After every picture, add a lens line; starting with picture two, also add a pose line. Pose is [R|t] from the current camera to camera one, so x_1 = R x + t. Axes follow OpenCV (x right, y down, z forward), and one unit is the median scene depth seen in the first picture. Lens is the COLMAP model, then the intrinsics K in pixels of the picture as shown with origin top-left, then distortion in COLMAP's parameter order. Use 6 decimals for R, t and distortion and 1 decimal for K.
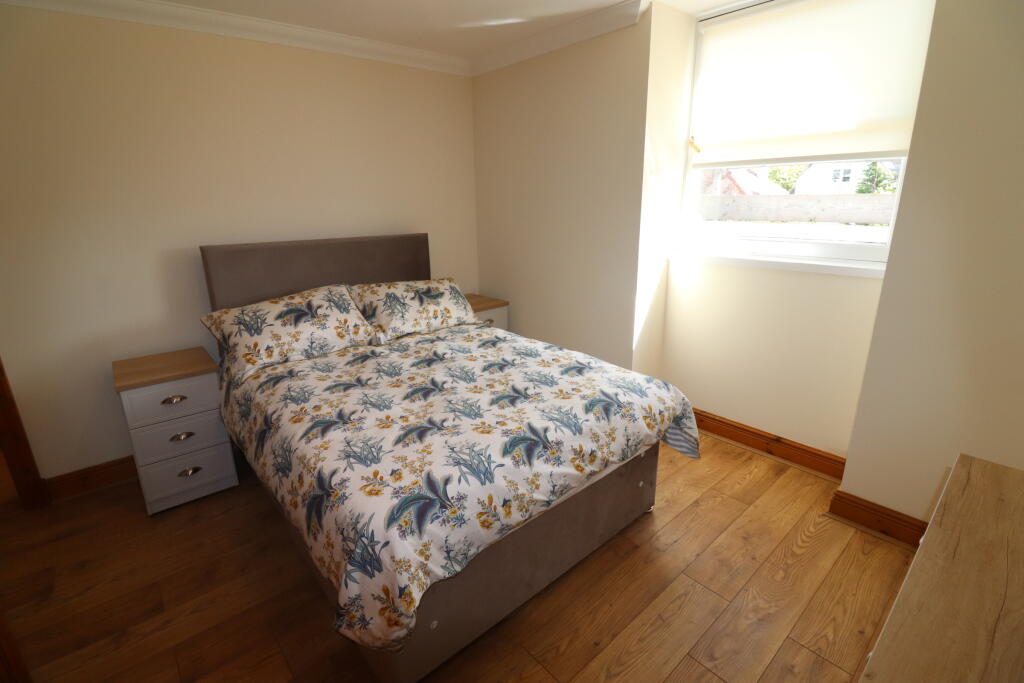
lens RADIAL K [[486.9, 0, 513.5], [0, 486.9, 317.2], [0, 0, 1]] dist [-0.052978, -0.000403]
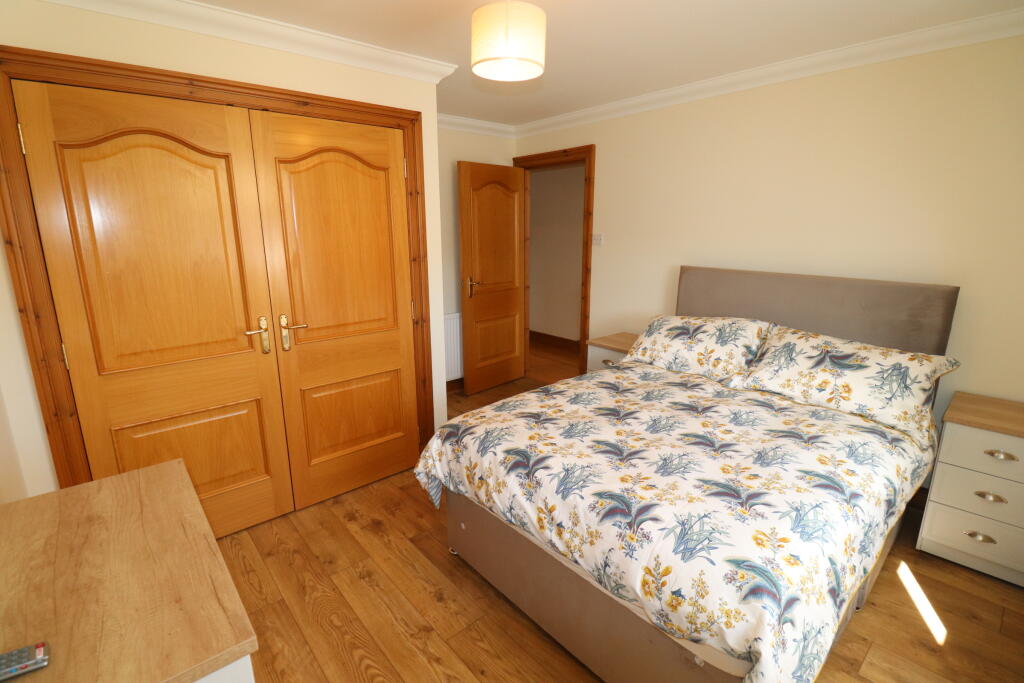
lens RADIAL K [[475.5, 0, 504.1], [0, 475.5, 327.9], [0, 0, 1]] dist [-0.007959, -0.000829]
pose [[-0.015426, 0.225595, -0.974099, 0.816502], [-0.234101, 0.946322, 0.222870, -0.208853], [0.972090, 0.231475, 0.038214, 0.674201]]
